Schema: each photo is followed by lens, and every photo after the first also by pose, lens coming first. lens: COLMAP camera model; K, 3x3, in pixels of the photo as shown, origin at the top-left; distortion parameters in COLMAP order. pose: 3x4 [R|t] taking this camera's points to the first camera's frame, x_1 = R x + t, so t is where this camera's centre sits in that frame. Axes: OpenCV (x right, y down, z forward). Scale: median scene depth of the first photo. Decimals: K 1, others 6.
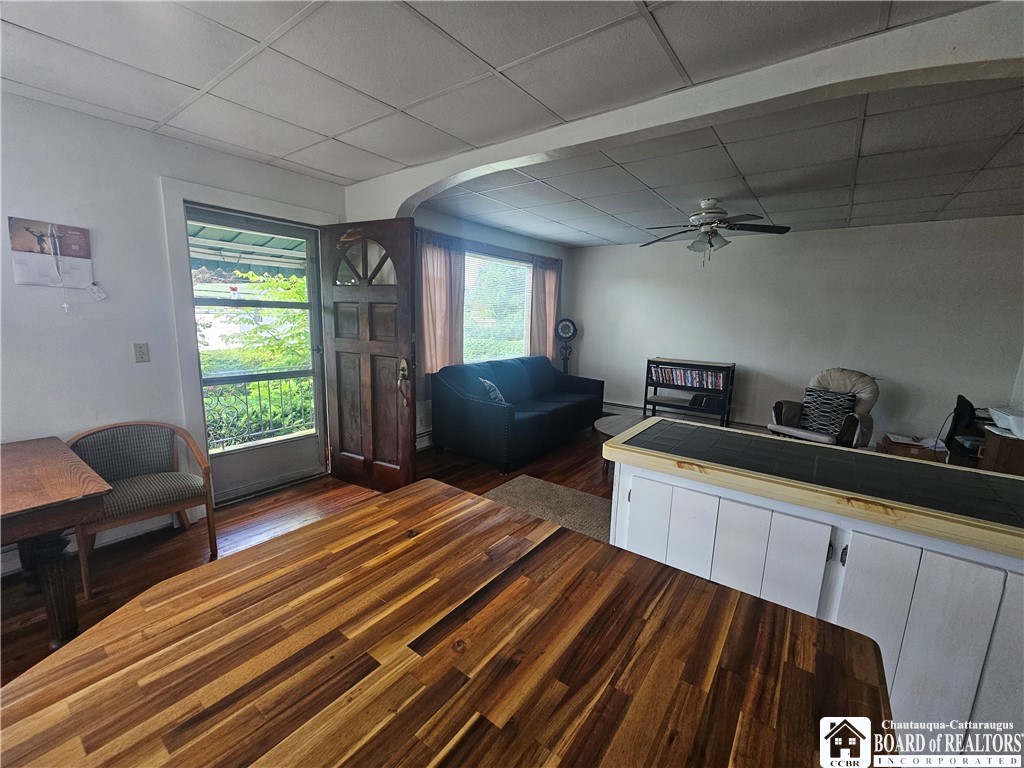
lens RADIAL K [[420.2, 0, 514.8], [0, 420.2, 388.0], [0, 0, 1]] dist [-0.000314, -0.000304]
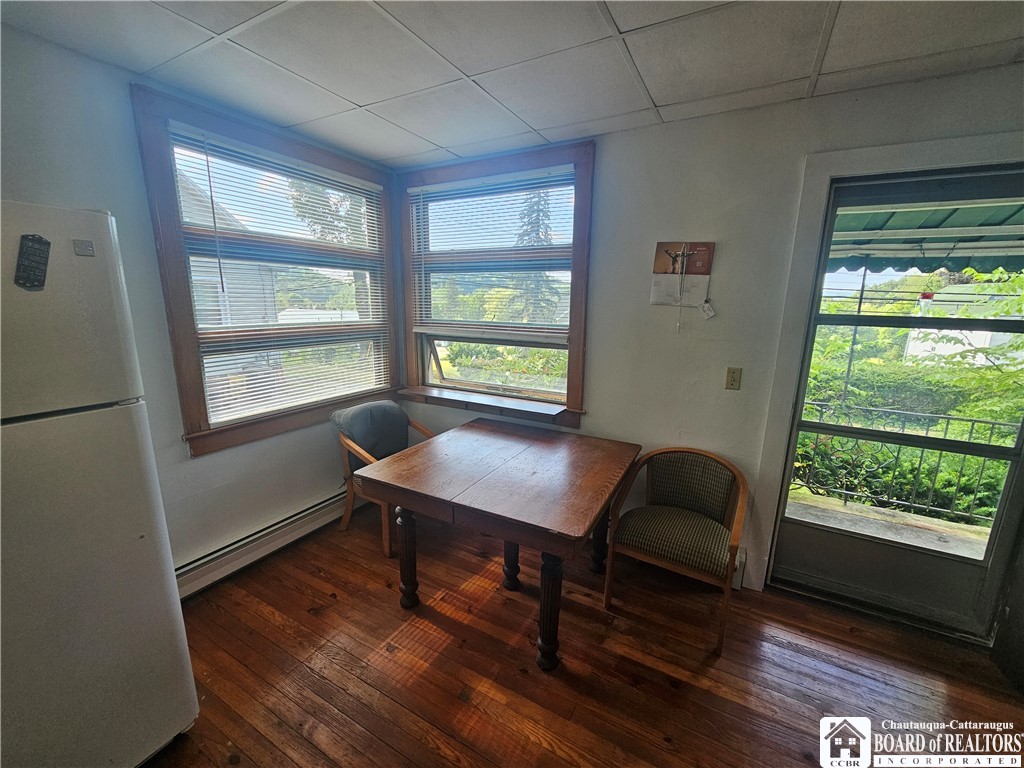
lens RADIAL K [[420.2, 0, 514.8], [0, 420.2, 388.0], [0, 0, 1]] dist [-0.000314, -0.000304]
pose [[0.139080, 0.176860, -0.974360, -0.056088], [-0.187059, 0.970901, 0.149532, -0.058687], [0.972453, 0.161466, 0.168116, 0.223153]]
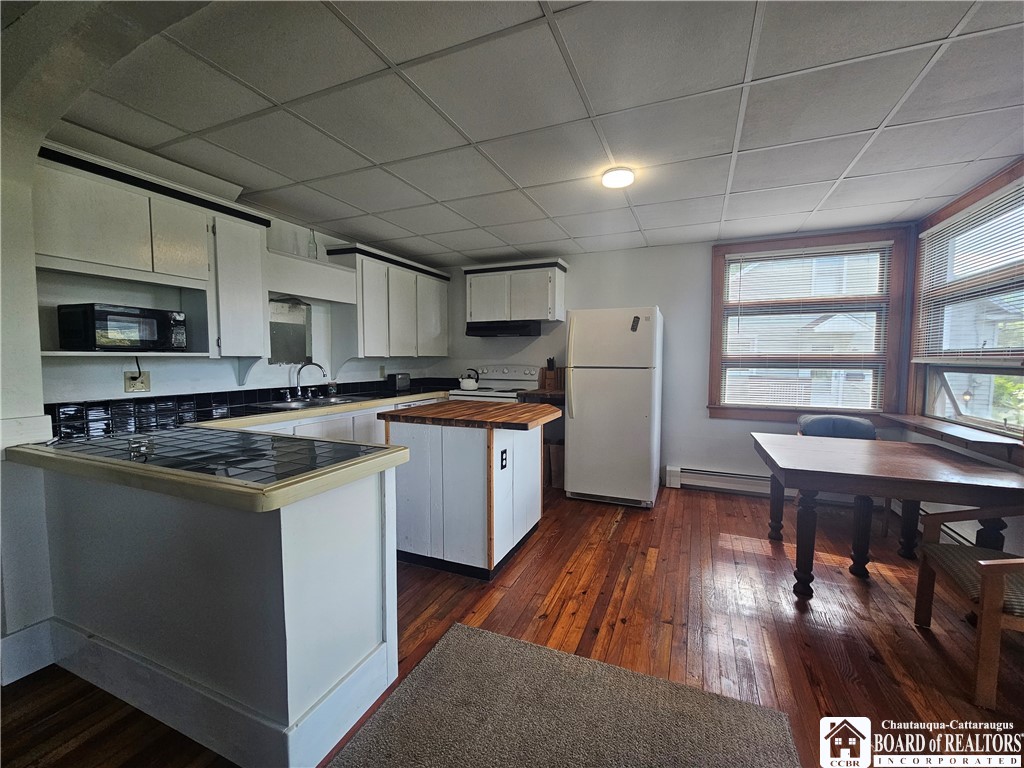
lens RADIAL K [[420.2, 0, 514.8], [0, 420.2, 388.0], [0, 0, 1]] dist [-0.000314, -0.000304]
pose [[-0.972550, -0.015955, -0.232145, 0.065423], [-0.071450, 0.969928, 0.232669, -0.088934], [0.221452, 0.242869, -0.944443, 0.670535]]
